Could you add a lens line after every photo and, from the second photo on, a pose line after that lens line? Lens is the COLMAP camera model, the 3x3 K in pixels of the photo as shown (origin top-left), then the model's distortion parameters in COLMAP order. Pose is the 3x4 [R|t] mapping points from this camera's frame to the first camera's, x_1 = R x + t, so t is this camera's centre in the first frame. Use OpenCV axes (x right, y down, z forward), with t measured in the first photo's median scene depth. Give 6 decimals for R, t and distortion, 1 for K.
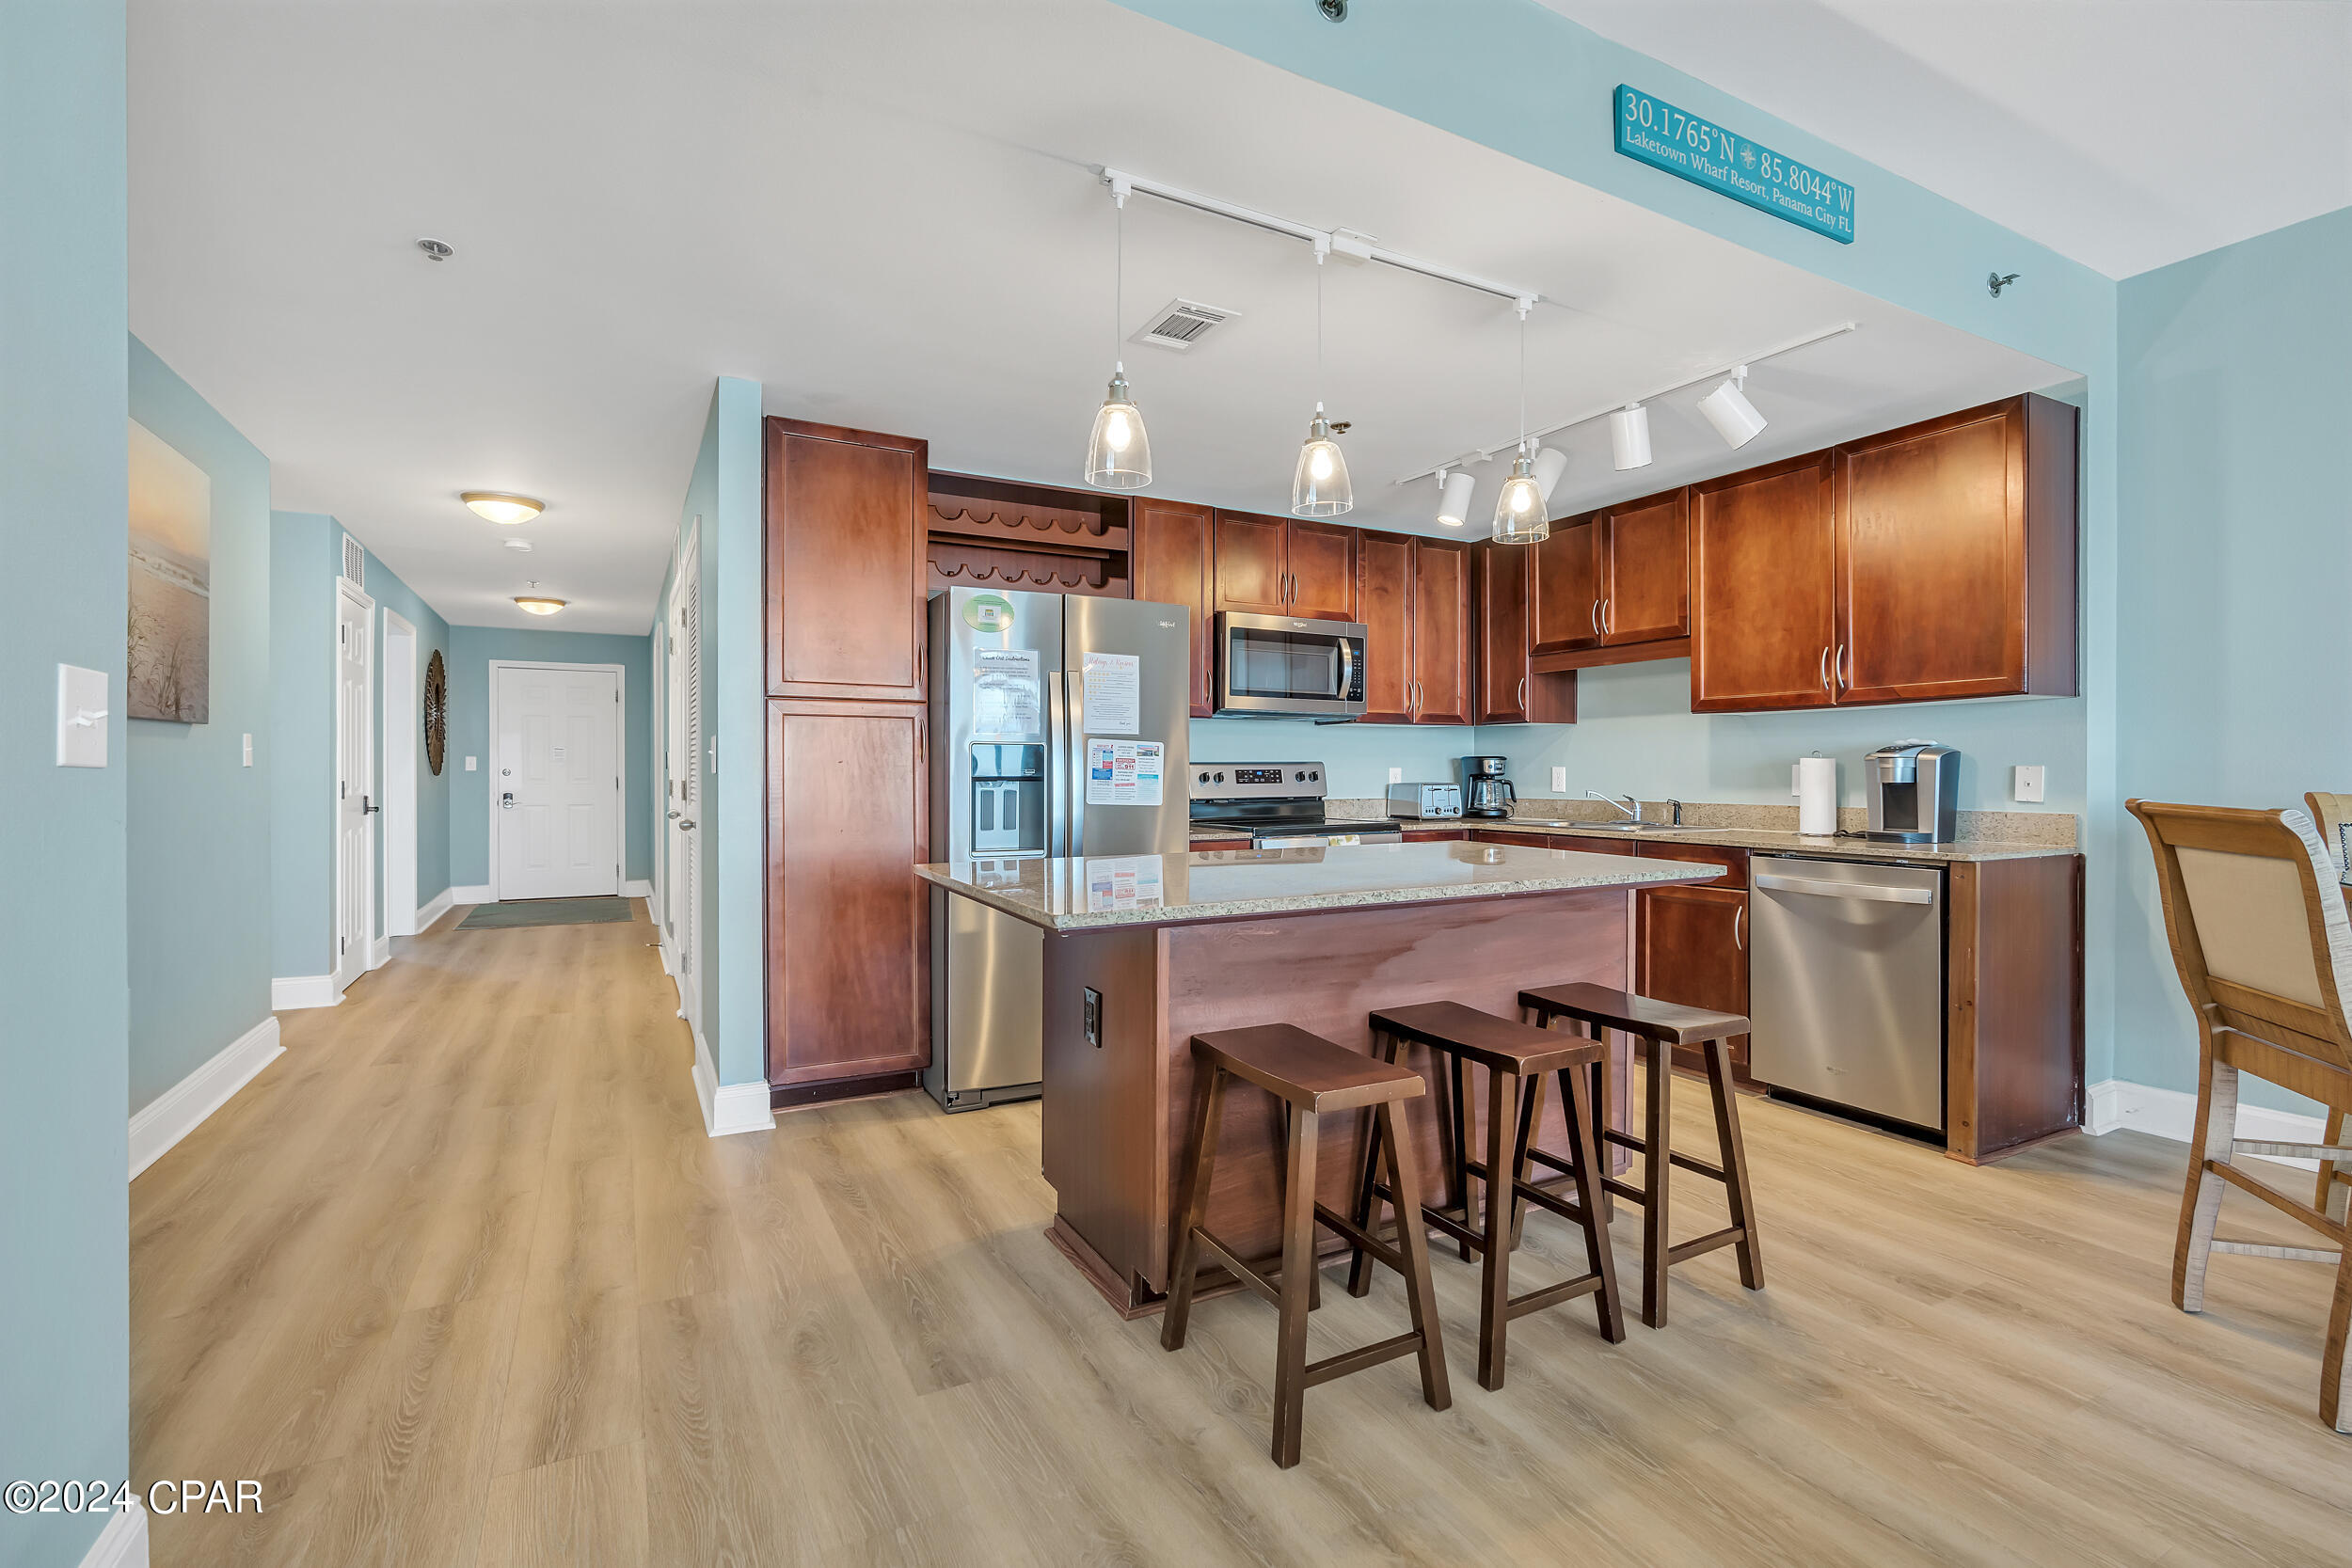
lens RADIAL K [[1058.2, 0, 1175.8], [0, 1058.2, 770.2], [0, 0, 1]] dist [-0.012170, 0.004378]
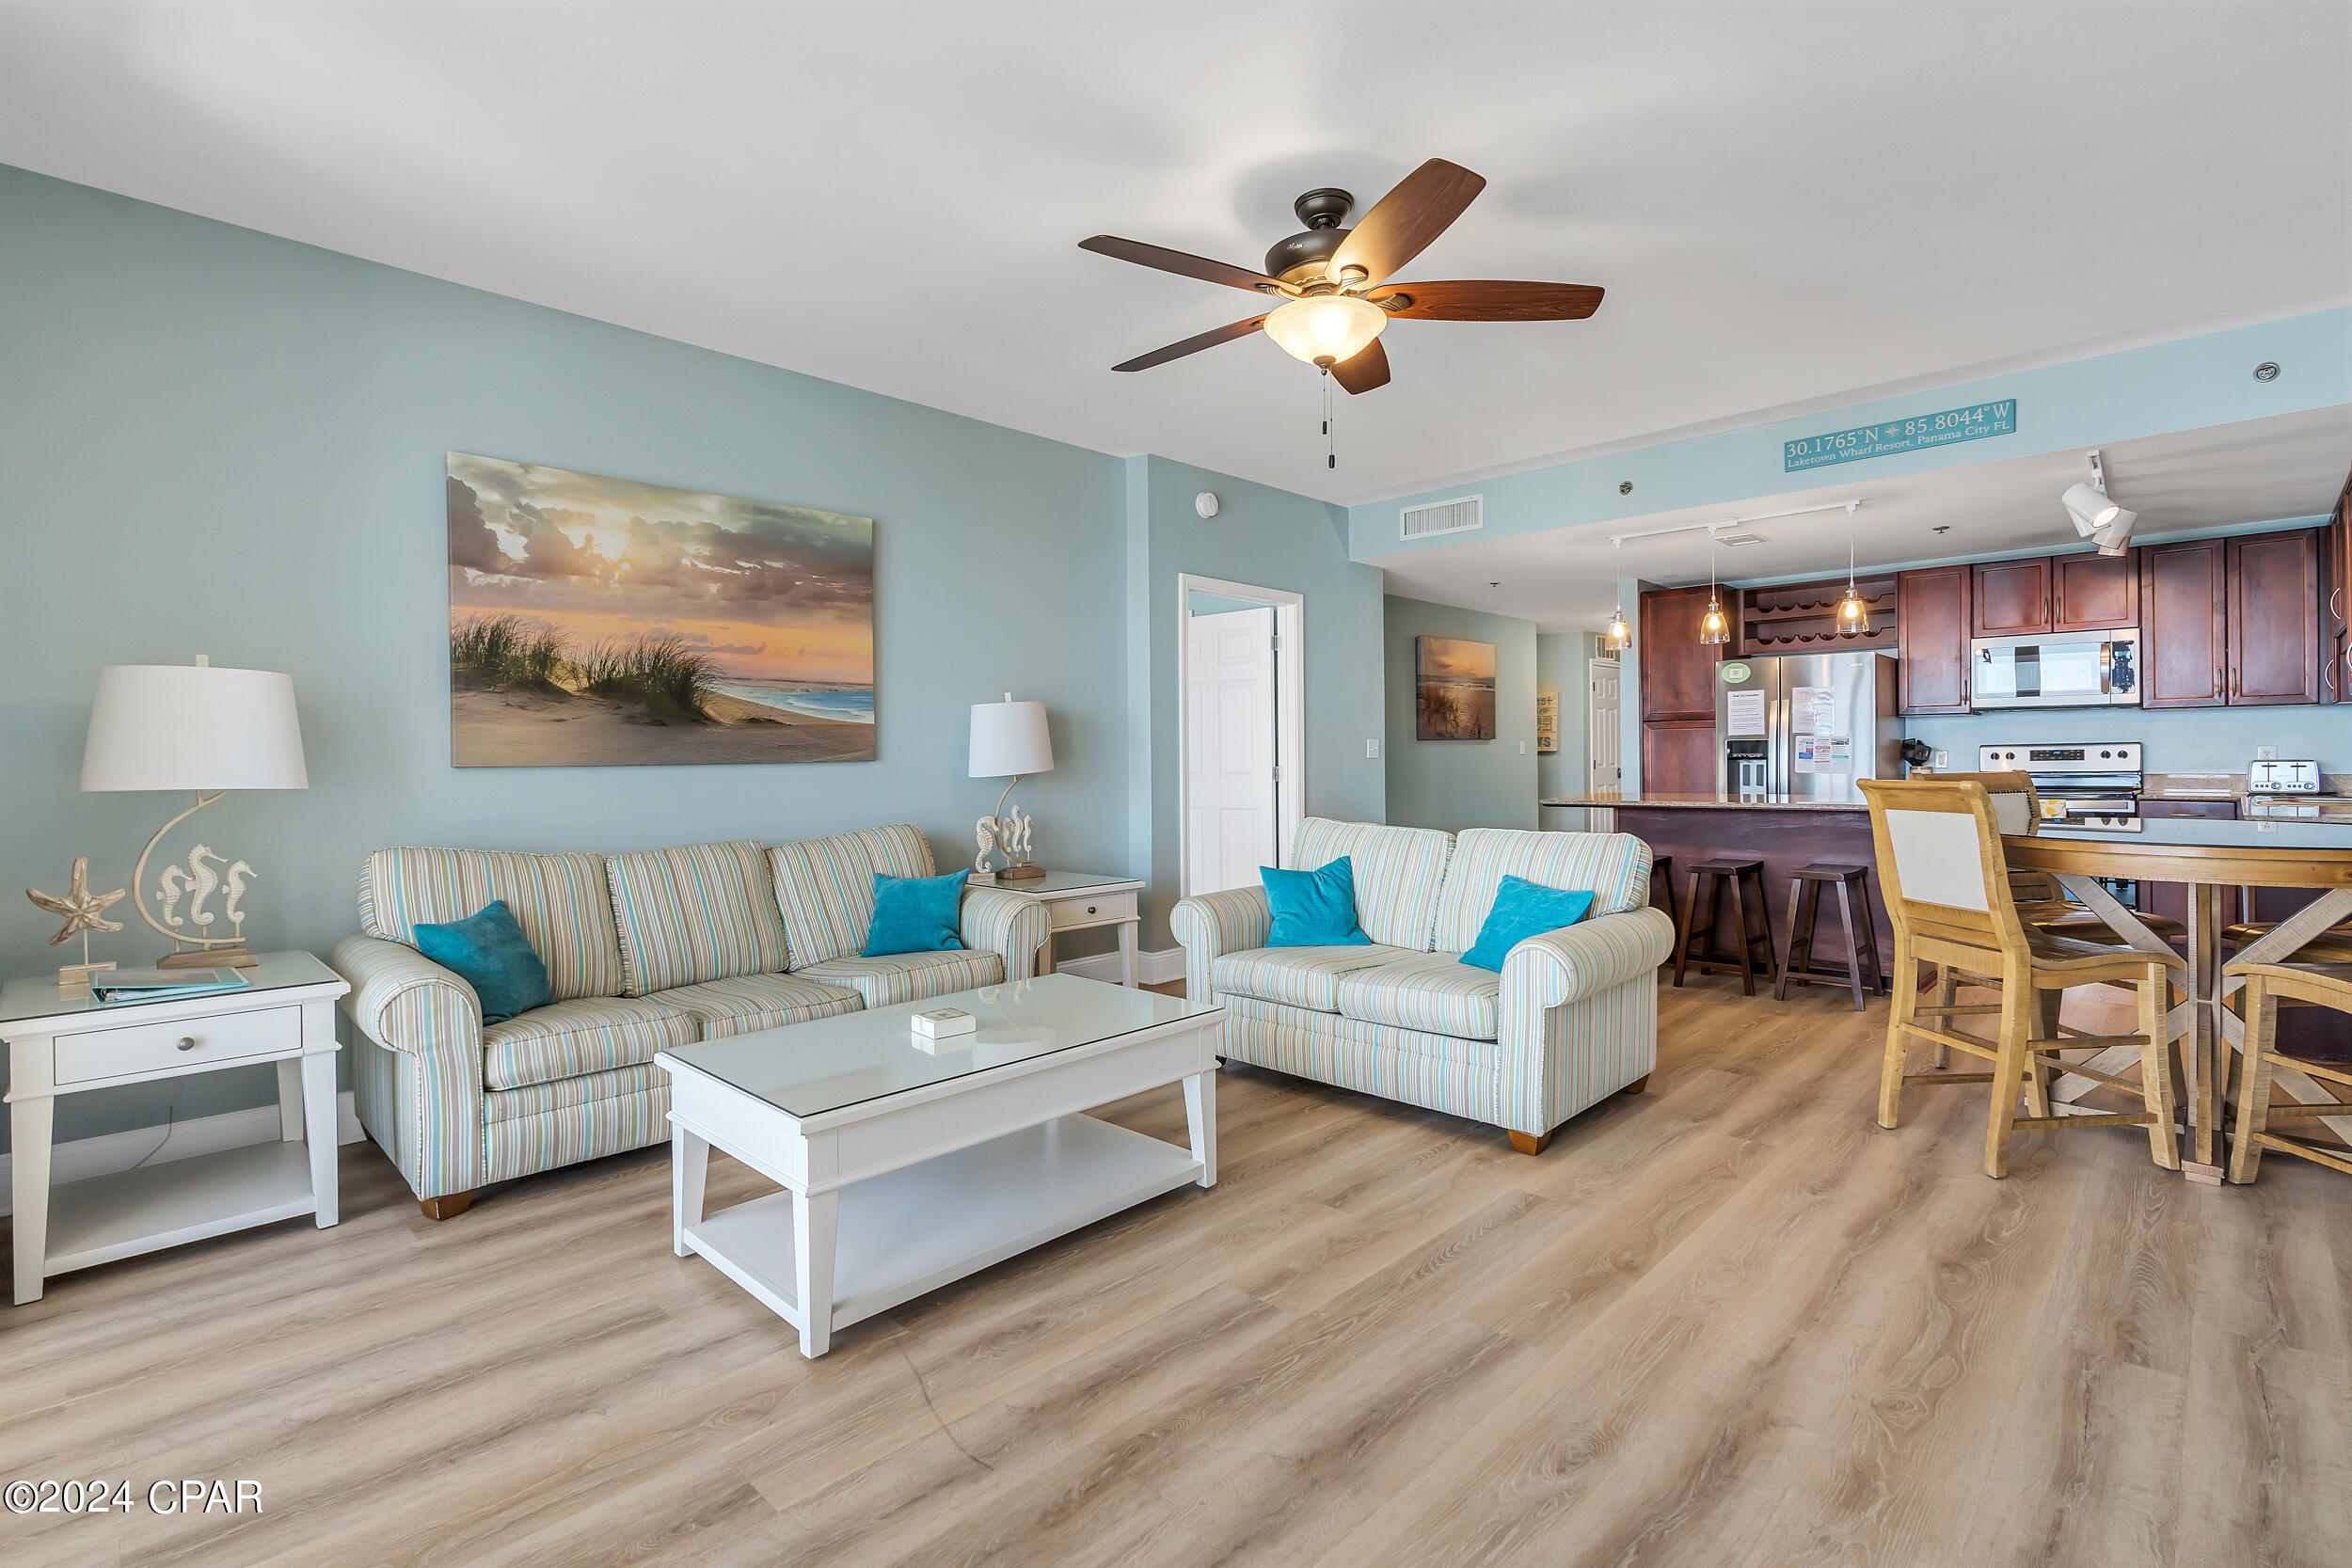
lens RADIAL K [[1058.2, 0, 1191.5], [0, 1058.2, 758.7], [0, 0, 1]] dist [-0.012170, 0.004378]
pose [[0.314908, -0.002989, -0.949118, 1.161376], [0.012349, 0.999923, 0.000948, -0.004819], [0.949042, -0.012020, 0.314921, -0.478592]]
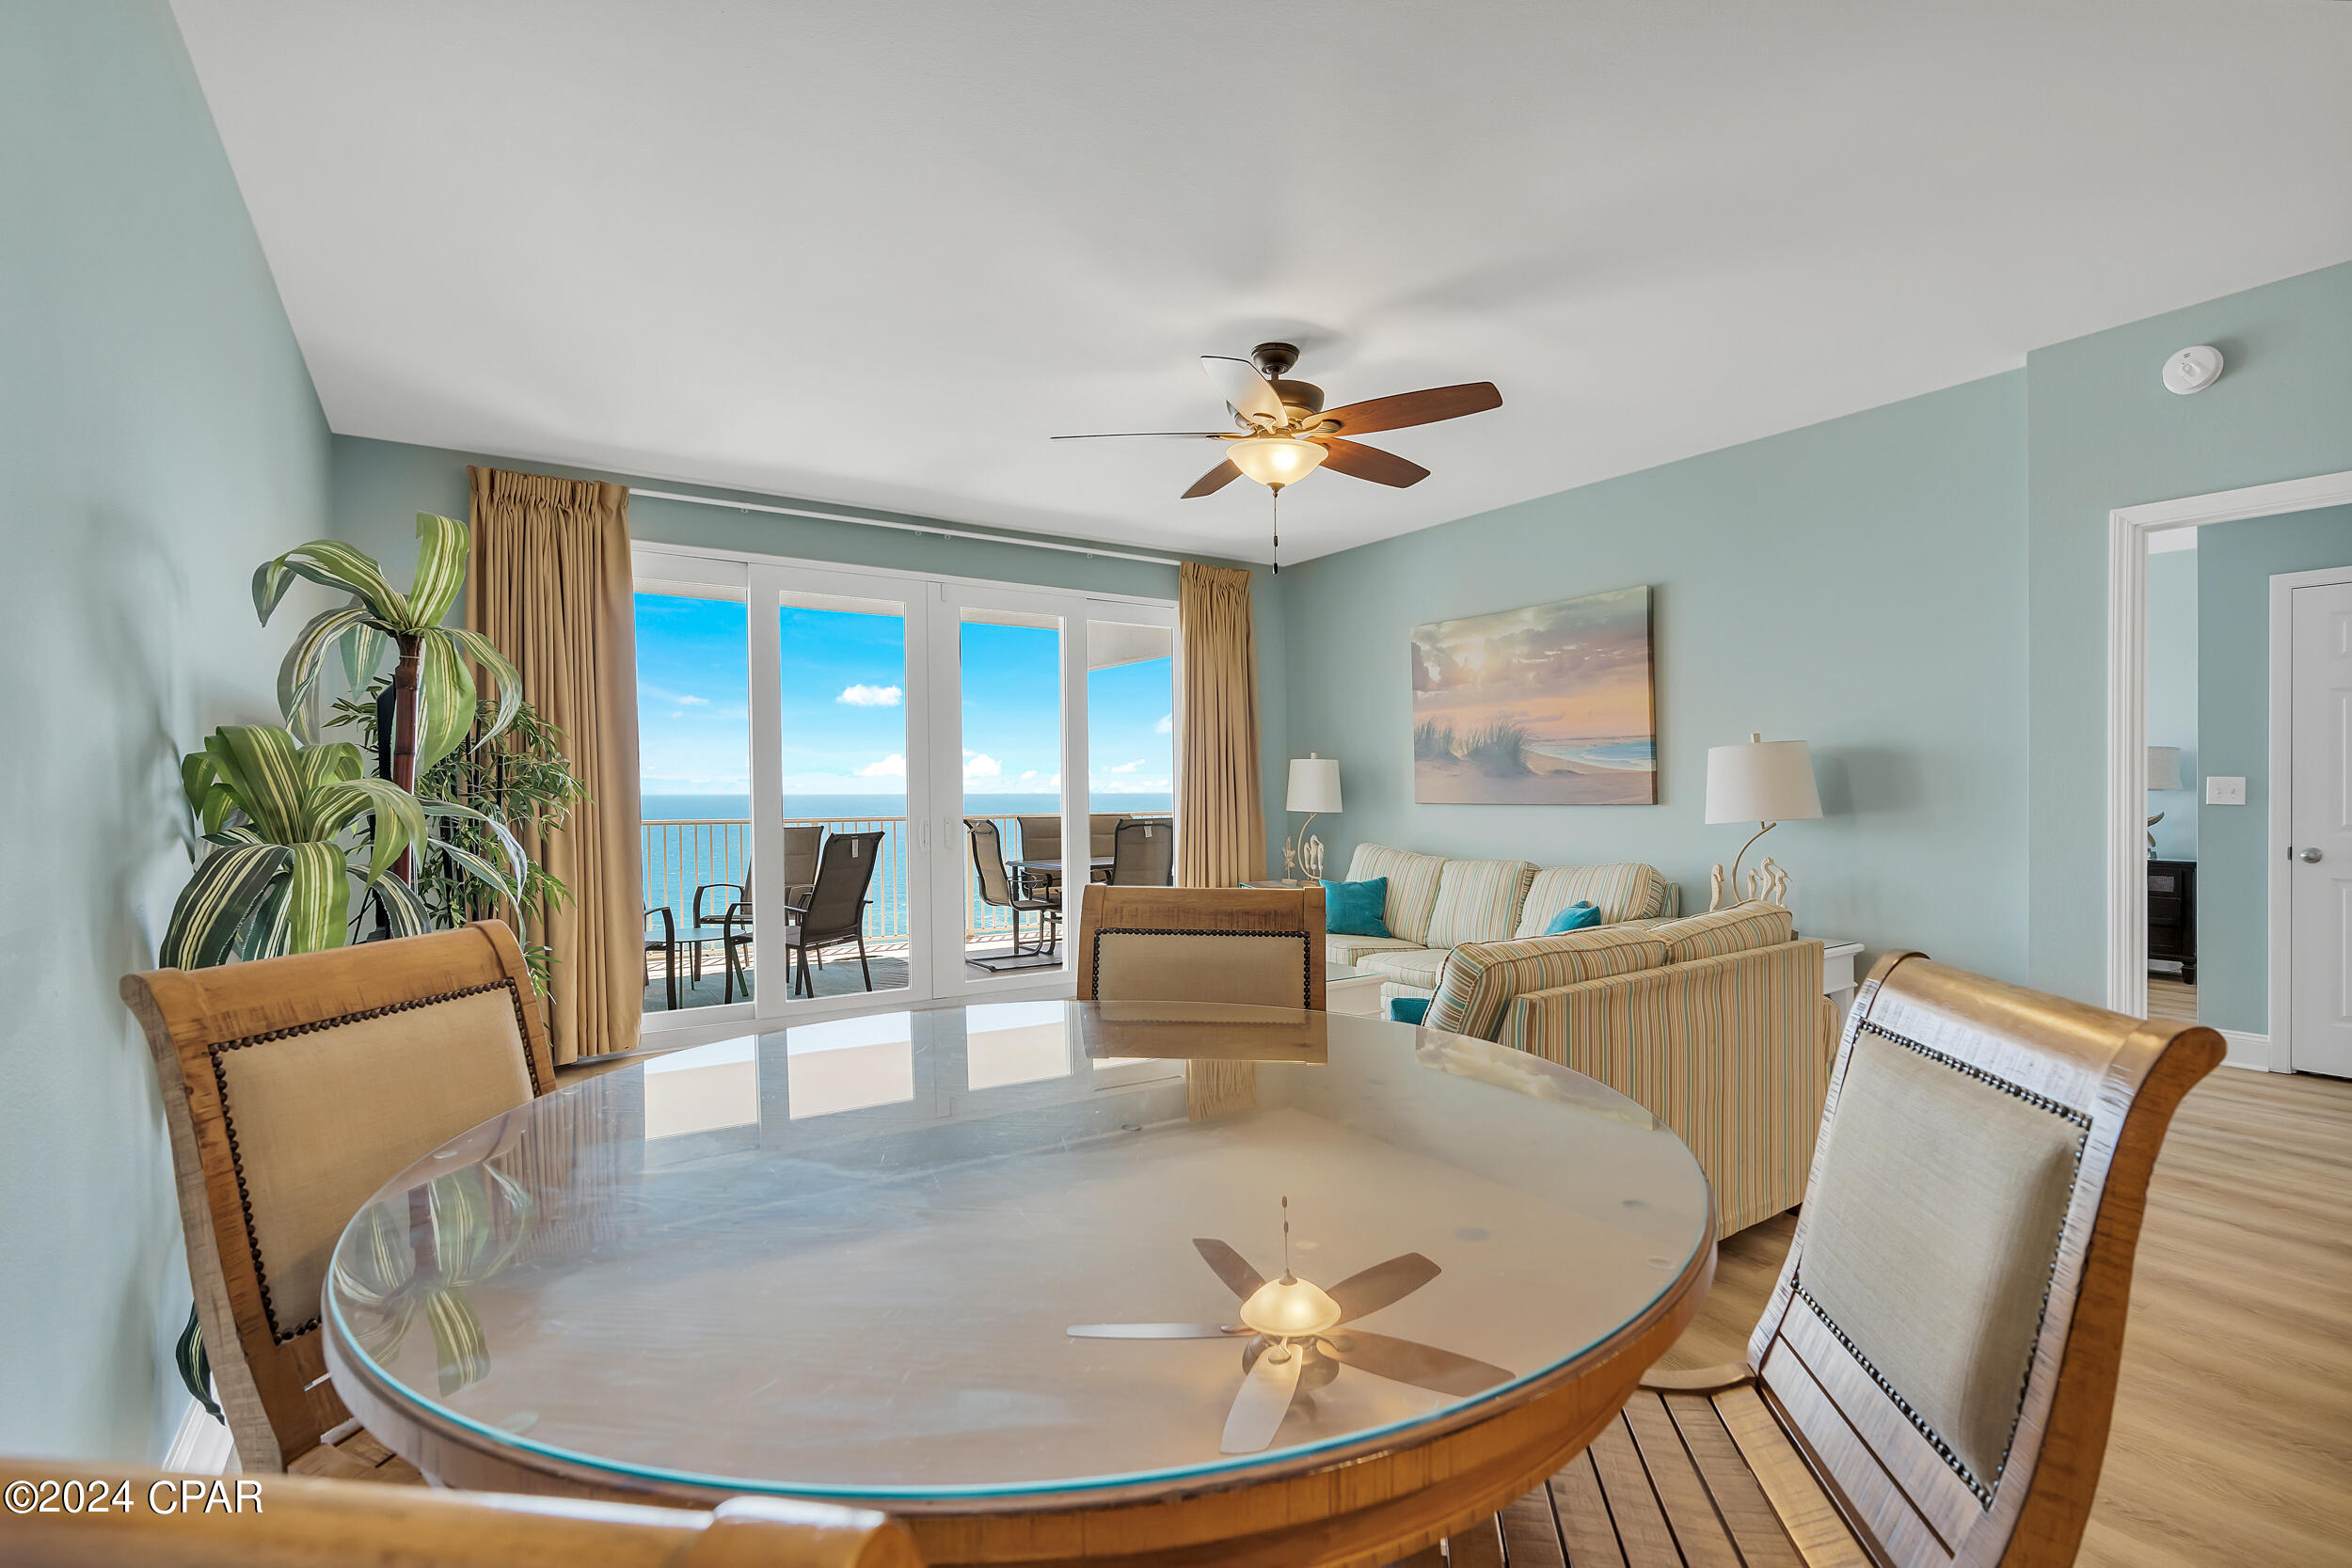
lens RADIAL K [[1080.0, 0, 1191.9], [0, 1080.0, 796.2], [0, 0, 1]] dist [-0.013571, -0.000320]
pose [[-0.993640, 0.007485, -0.112353, 0.674033], [0.006747, 0.999953, 0.006948, -0.027641], [0.112400, 0.006146, -0.993644, 0.715576]]
